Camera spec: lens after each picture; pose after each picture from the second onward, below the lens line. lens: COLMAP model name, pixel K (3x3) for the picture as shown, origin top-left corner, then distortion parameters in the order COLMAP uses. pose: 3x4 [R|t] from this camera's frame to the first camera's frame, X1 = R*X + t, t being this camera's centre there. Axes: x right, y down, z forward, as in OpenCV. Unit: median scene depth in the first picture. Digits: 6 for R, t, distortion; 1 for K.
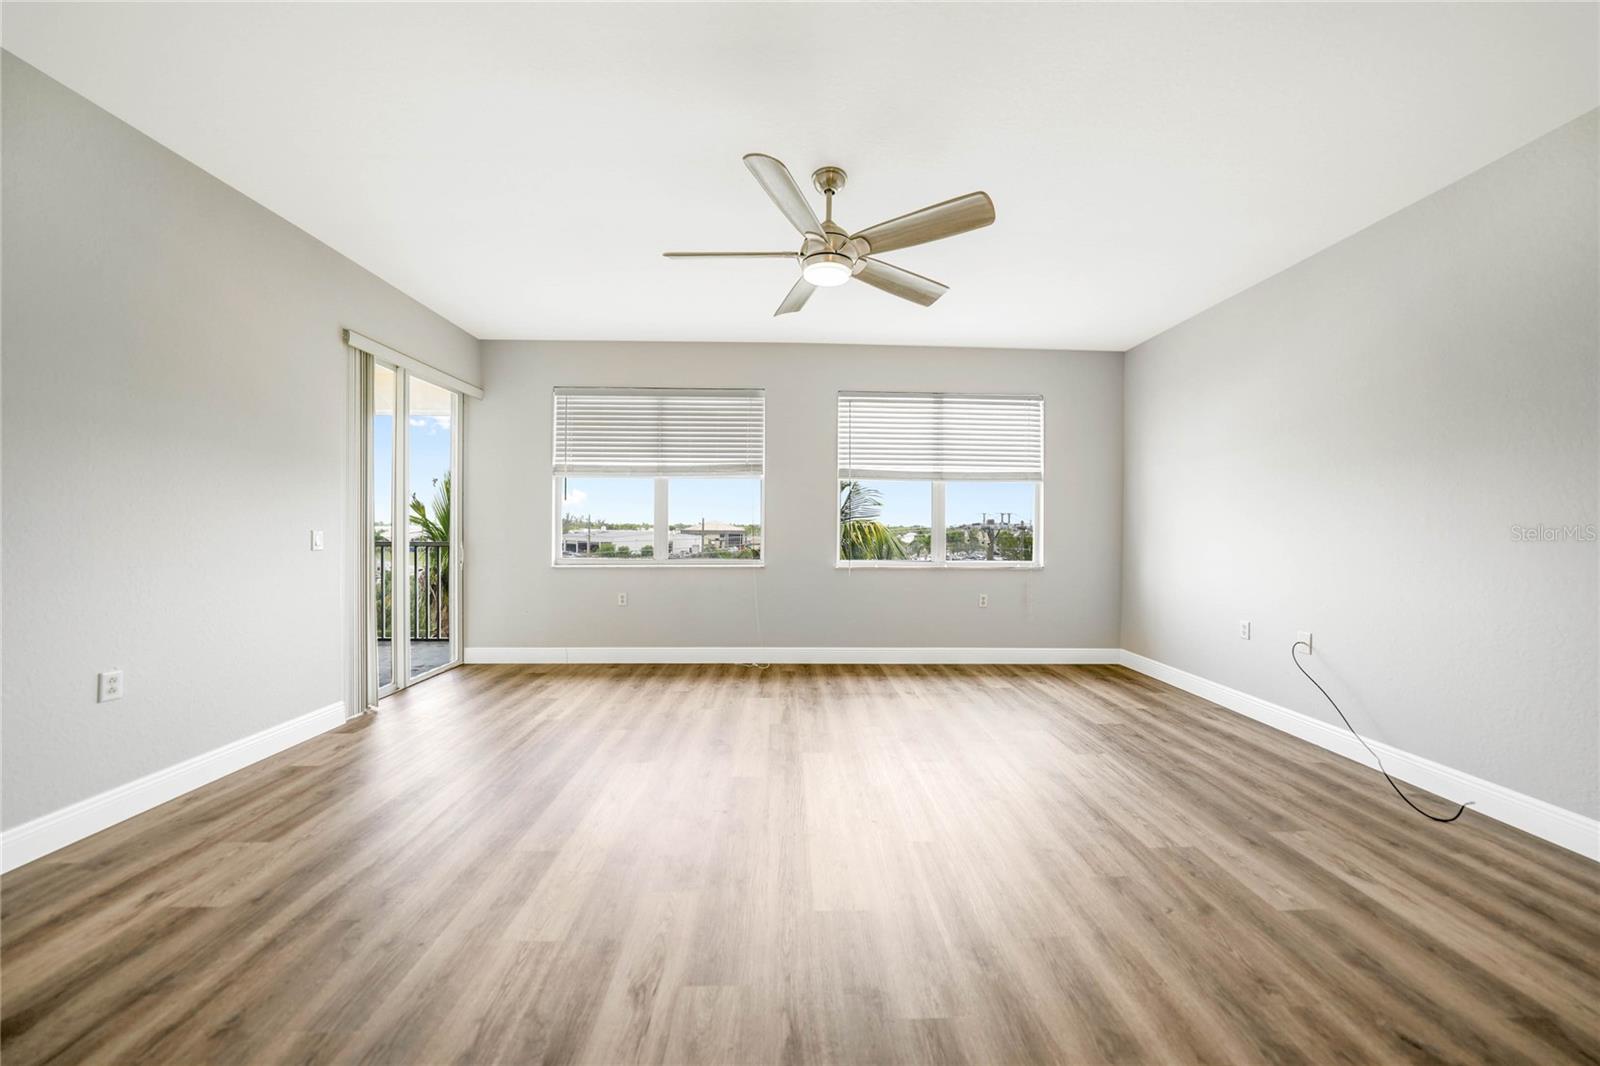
lens RADIAL K [[559.9, 0, 792.0], [0, 559.9, 531.3], [0, 0, 1]] dist [-0.014056, 0.000338]
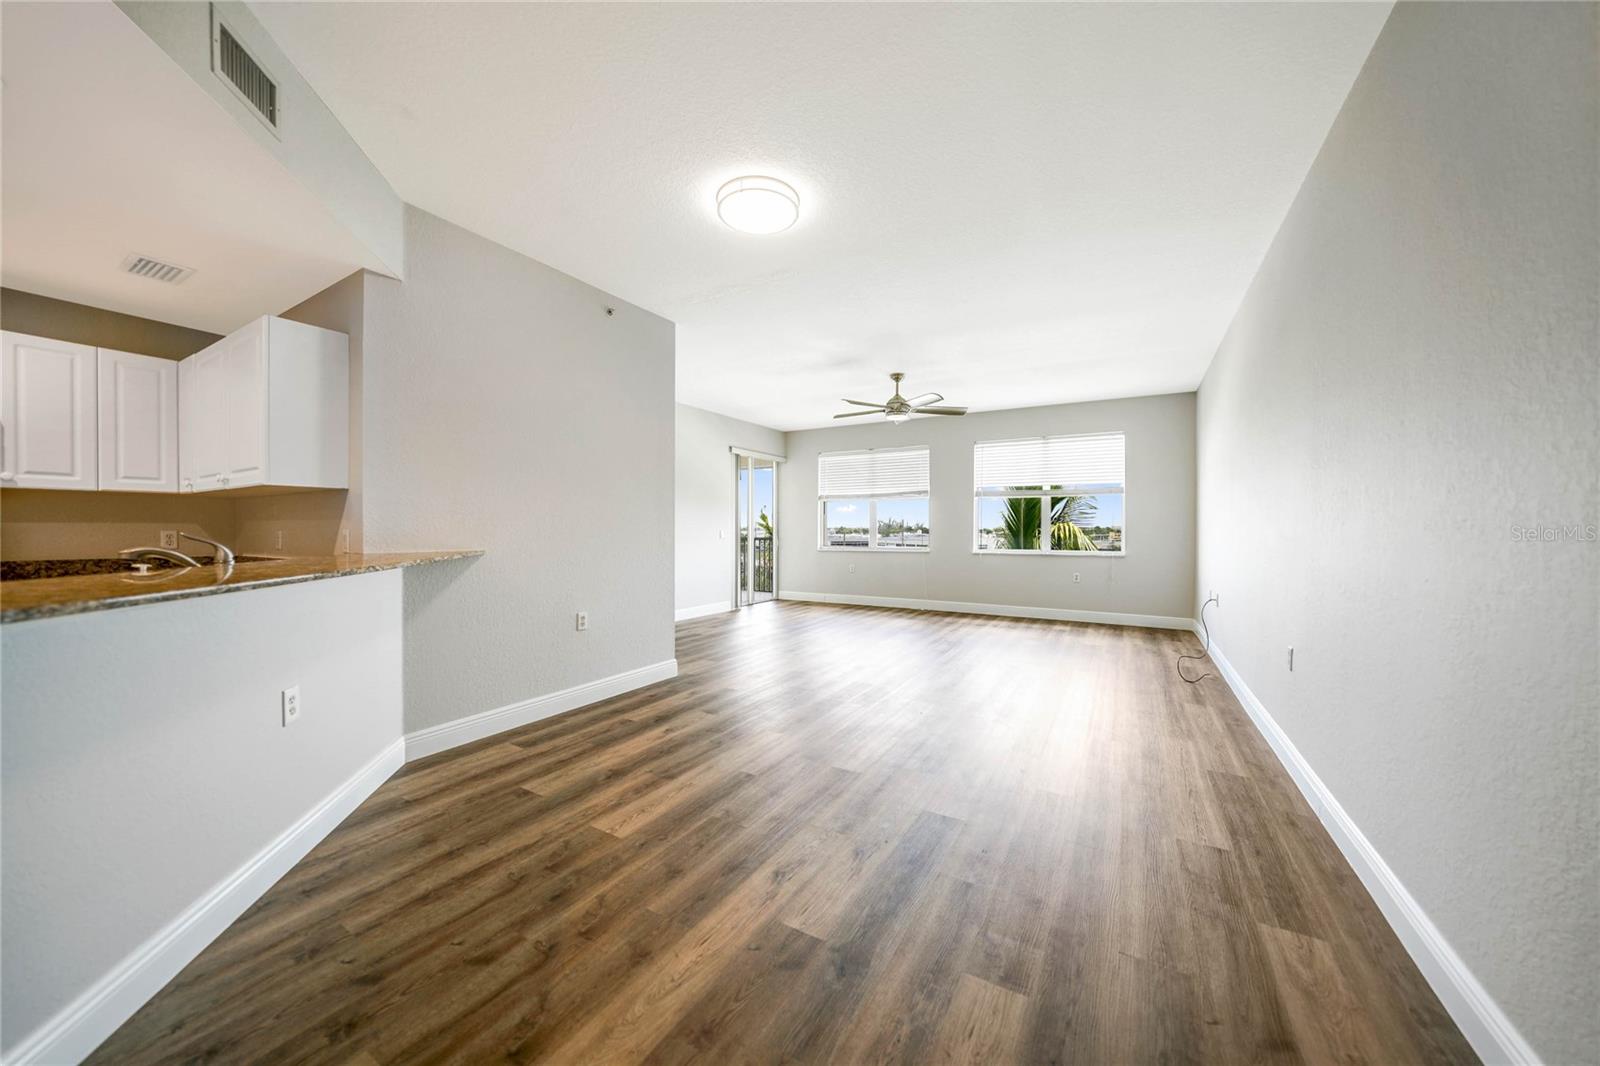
lens RADIAL K [[559.9, 0, 792.0], [0, 559.9, 531.3], [0, 0, 1]] dist [-0.014056, 0.000338]
pose [[0.849931, -0.003838, -0.526880, 0.521950], [0.000218, 0.999976, -0.006932, 0.015128], [0.526894, 0.005777, 0.849911, -0.686999]]
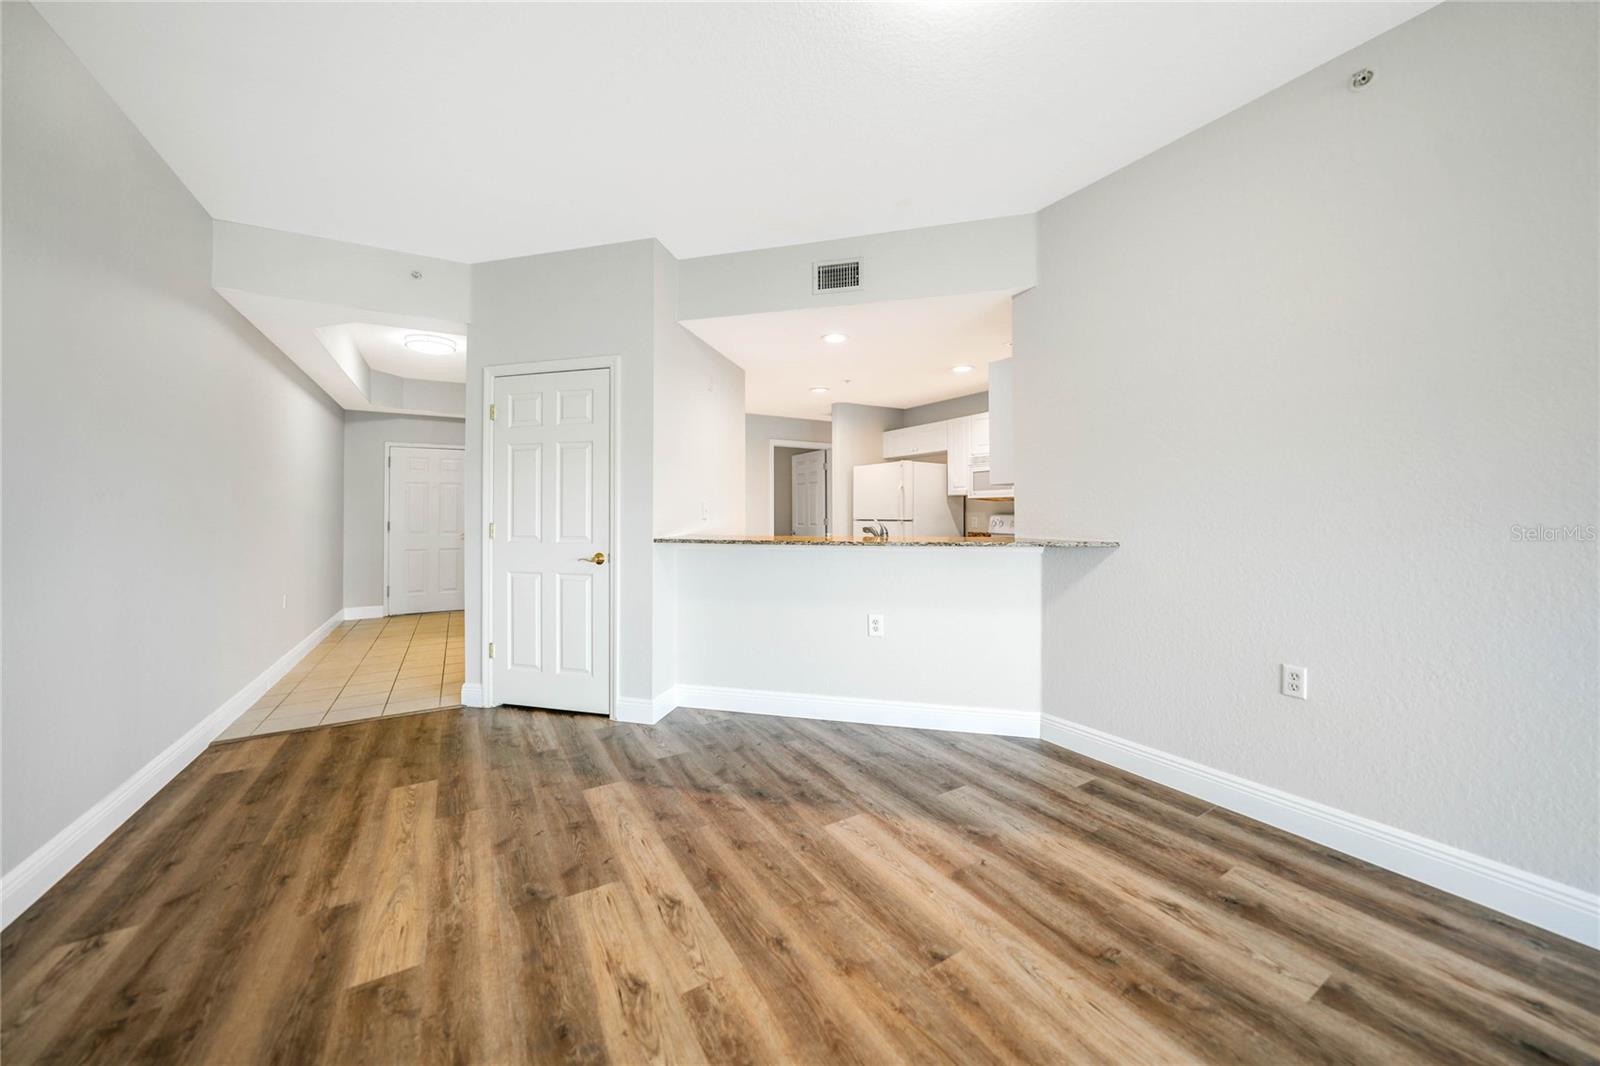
lens RADIAL K [[569.8, 0, 799.3], [0, 569.8, 503.9], [0, 0, 1]] dist [-0.031463, 0.006801]
pose [[-0.863290, -0.015529, -0.504469, 0.412052], [-0.008803, 0.999838, -0.015715, 0.005804], [0.504631, -0.009126, -0.863287, 0.048029]]
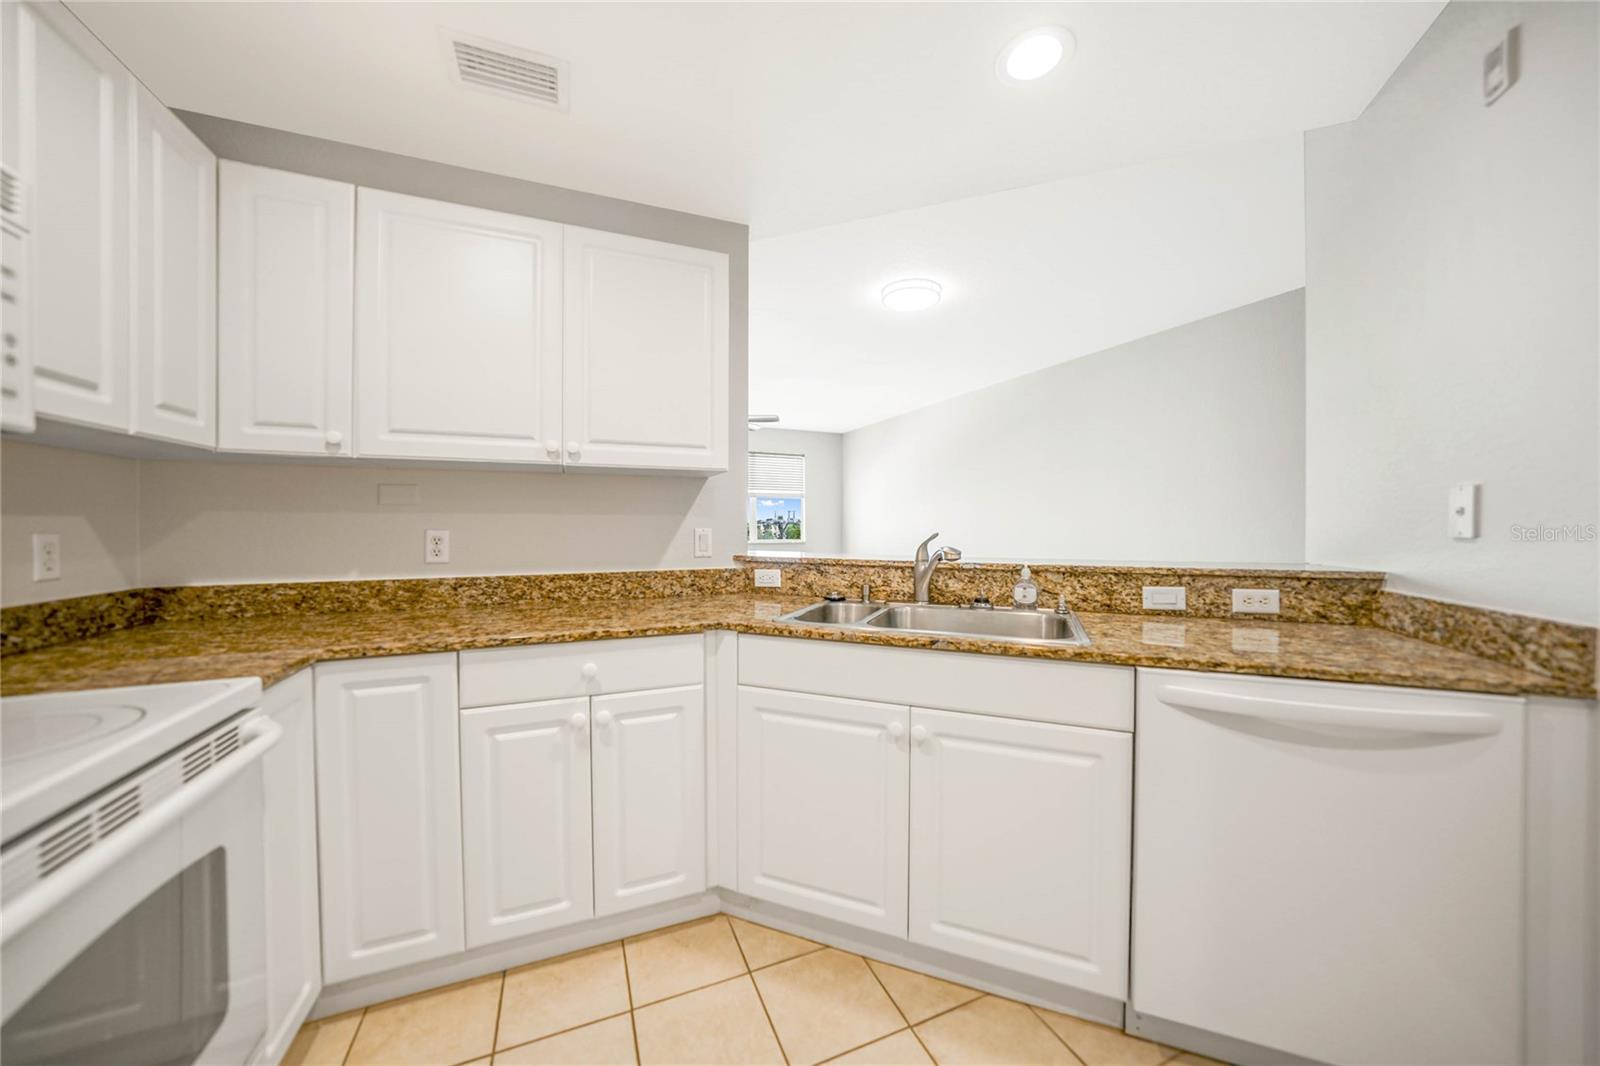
lens RADIAL K [[570.5, 0, 808.8], [0, 570.5, 526.8], [0, 0, 1]] dist [-0.030206, 0.007293]
pose [[0.924404, -0.007893, 0.381334, -0.331047], [0.007808, 0.999968, 0.001771, 0.007573], [-0.381336, 0.001340, 0.924436, -0.931150]]
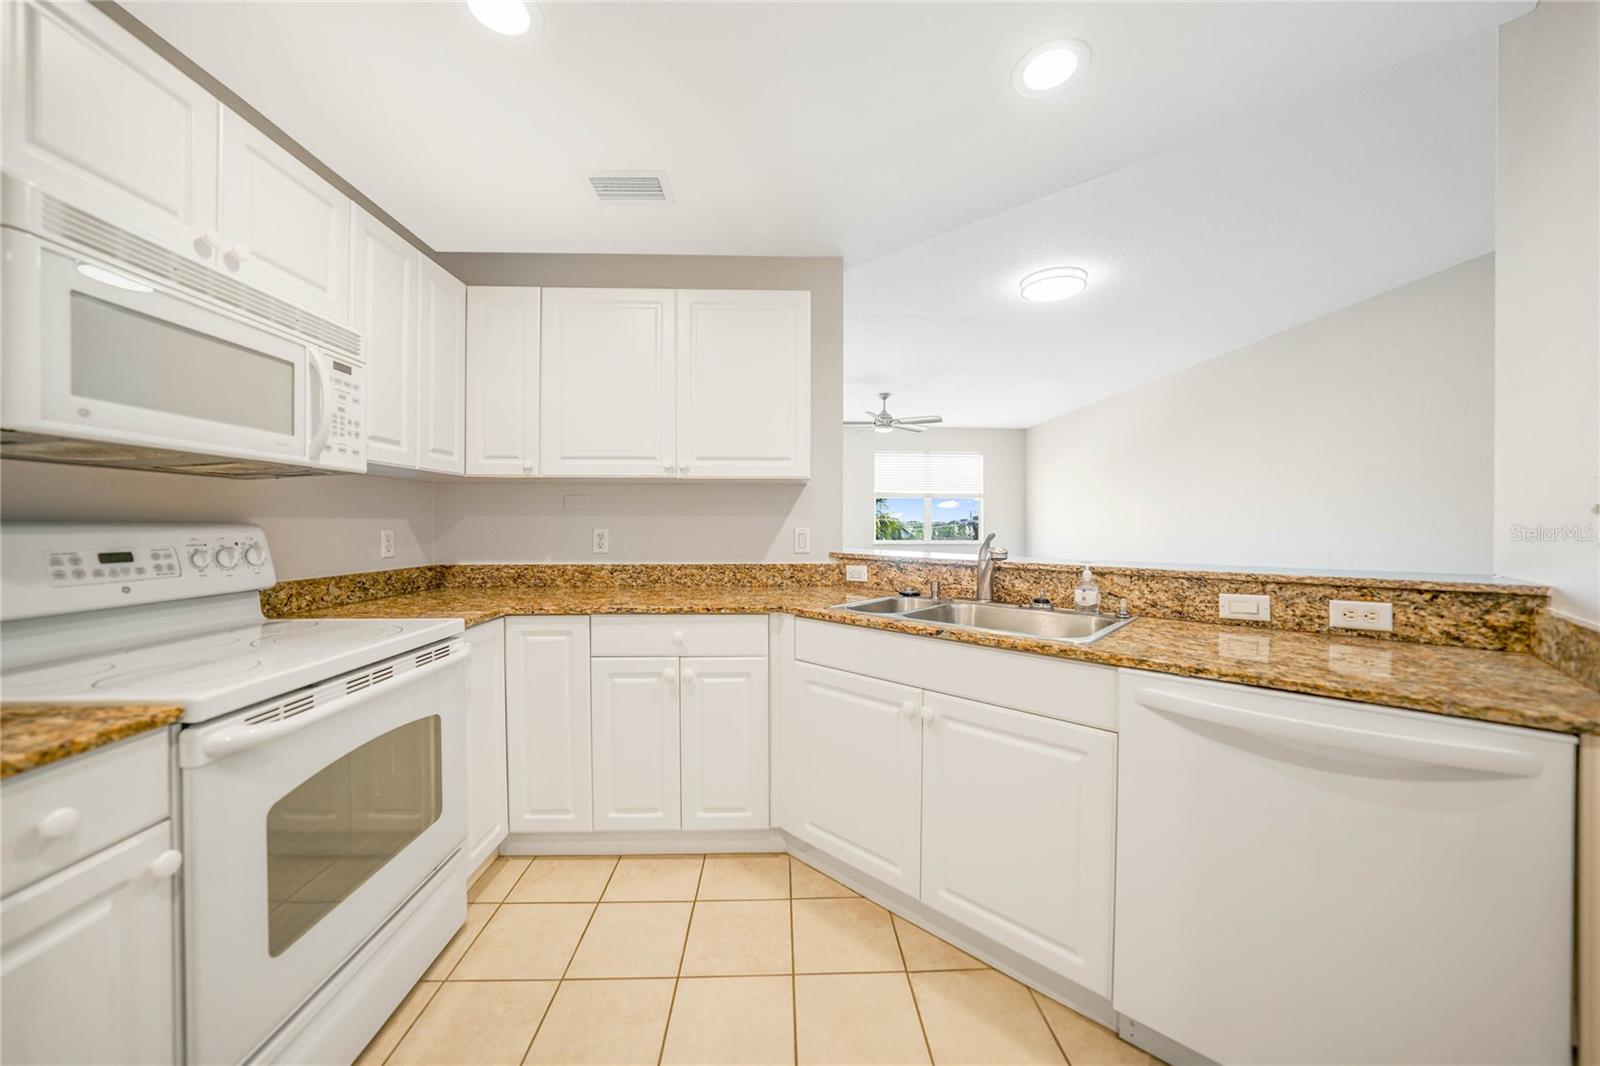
lens RADIAL K [[572.4, 0, 793.8], [0, 572.4, 526.1], [0, 0, 1]] dist [-0.027840, 0.004904]
pose [[0.999813, -0.004409, 0.018811, -0.241707], [0.004463, 0.999986, -0.002857, 0.008589], [-0.018798, 0.002941, 0.999819, -1.013388]]
